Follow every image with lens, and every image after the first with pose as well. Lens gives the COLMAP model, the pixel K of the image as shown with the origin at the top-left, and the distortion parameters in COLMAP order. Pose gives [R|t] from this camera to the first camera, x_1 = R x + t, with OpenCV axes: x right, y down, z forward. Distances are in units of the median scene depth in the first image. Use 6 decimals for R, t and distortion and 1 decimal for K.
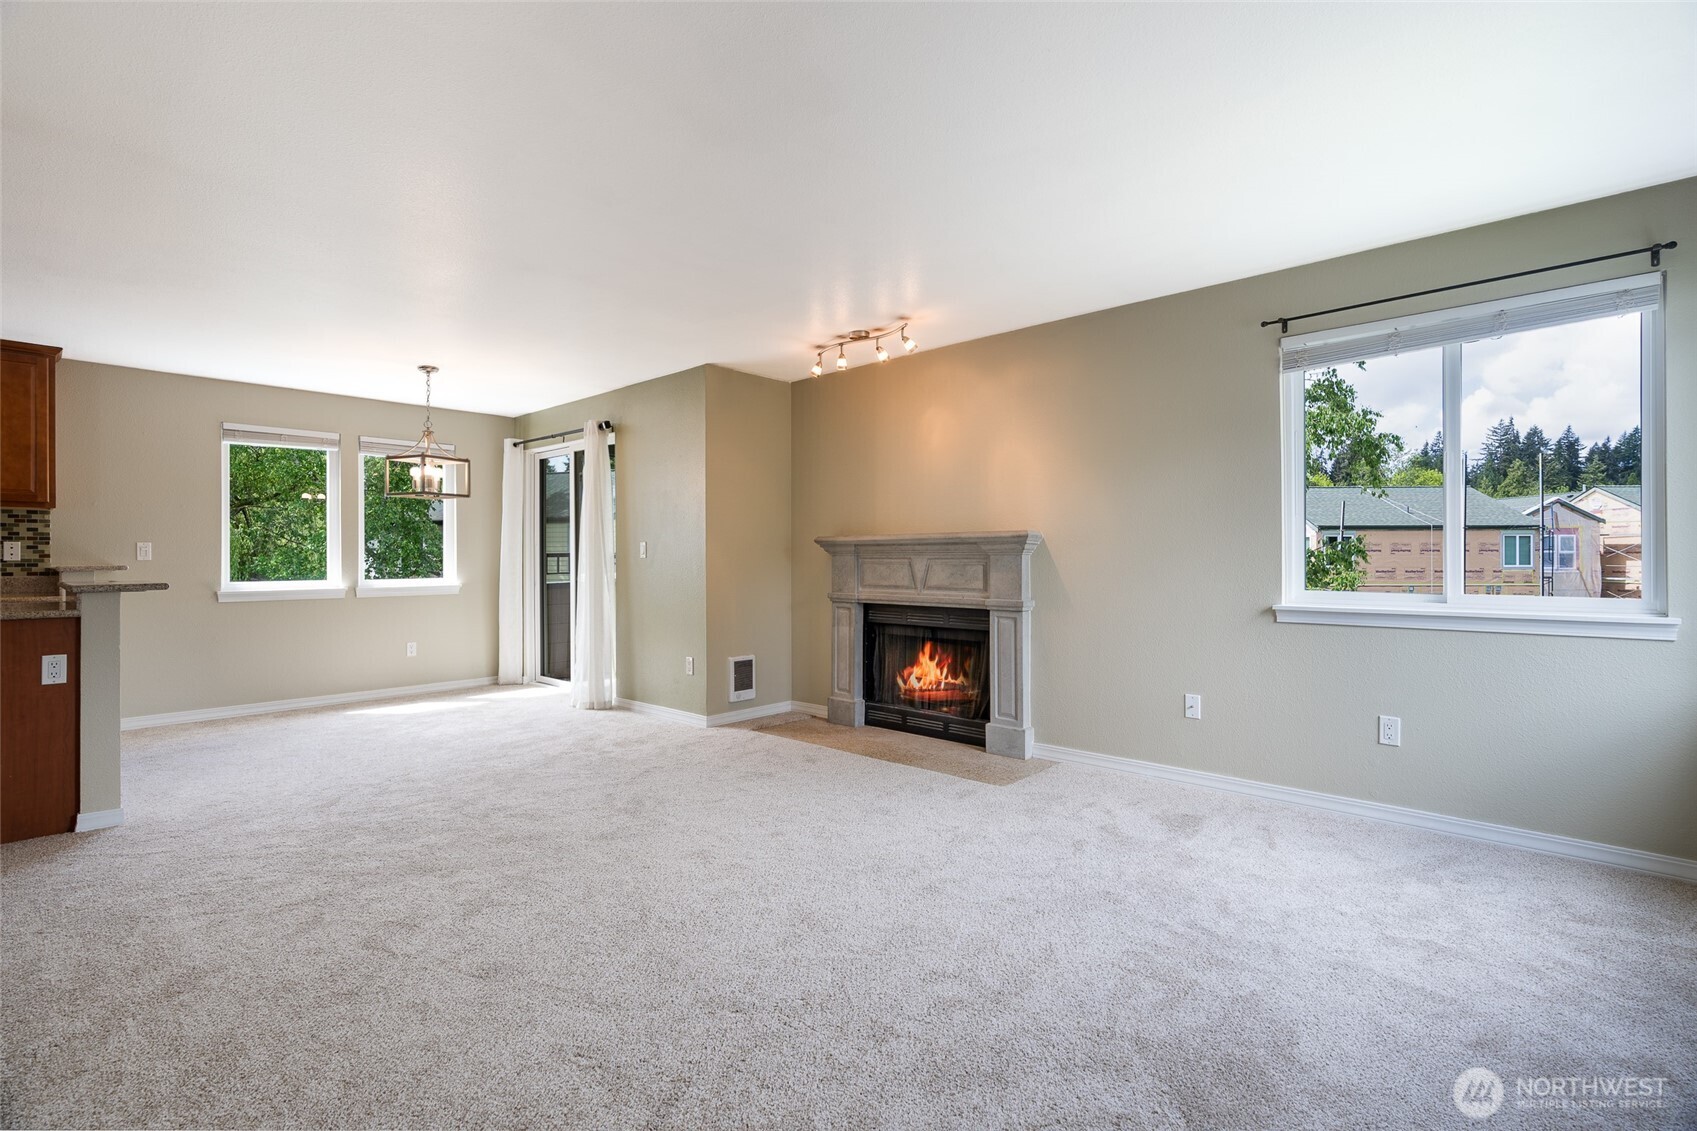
lens RADIAL K [[786.1, 0, 848.5], [0, 786.1, 565.5], [0, 0, 1]] dist [-0.000979, 0.000415]
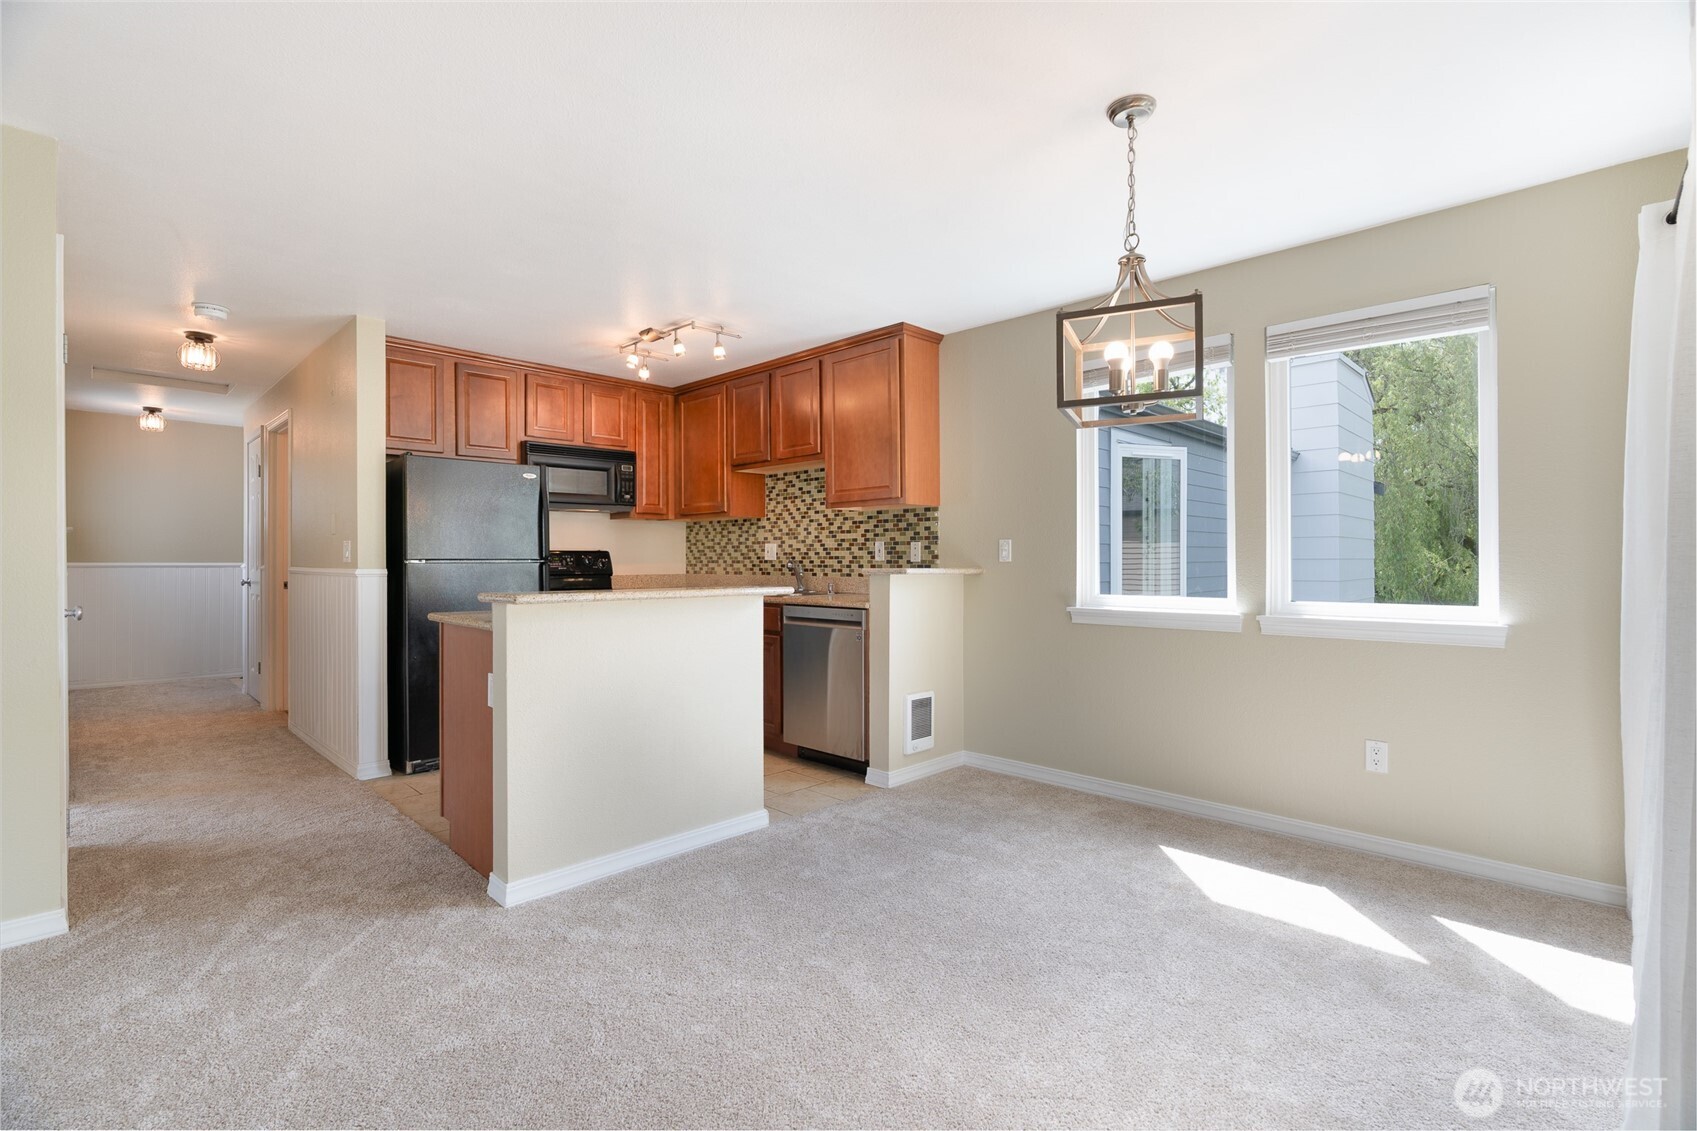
lens RADIAL K [[767.4, 0, 848.6], [0, 767.4, 558.0], [0, 0, 1]] dist [0.000553, 0.000271]
pose [[-0.021967, 0.000784, -0.999758, -0.116617], [-0.008334, 0.999965, 0.000967, -0.009672], [0.999724, 0.008353, -0.021960, 0.819640]]
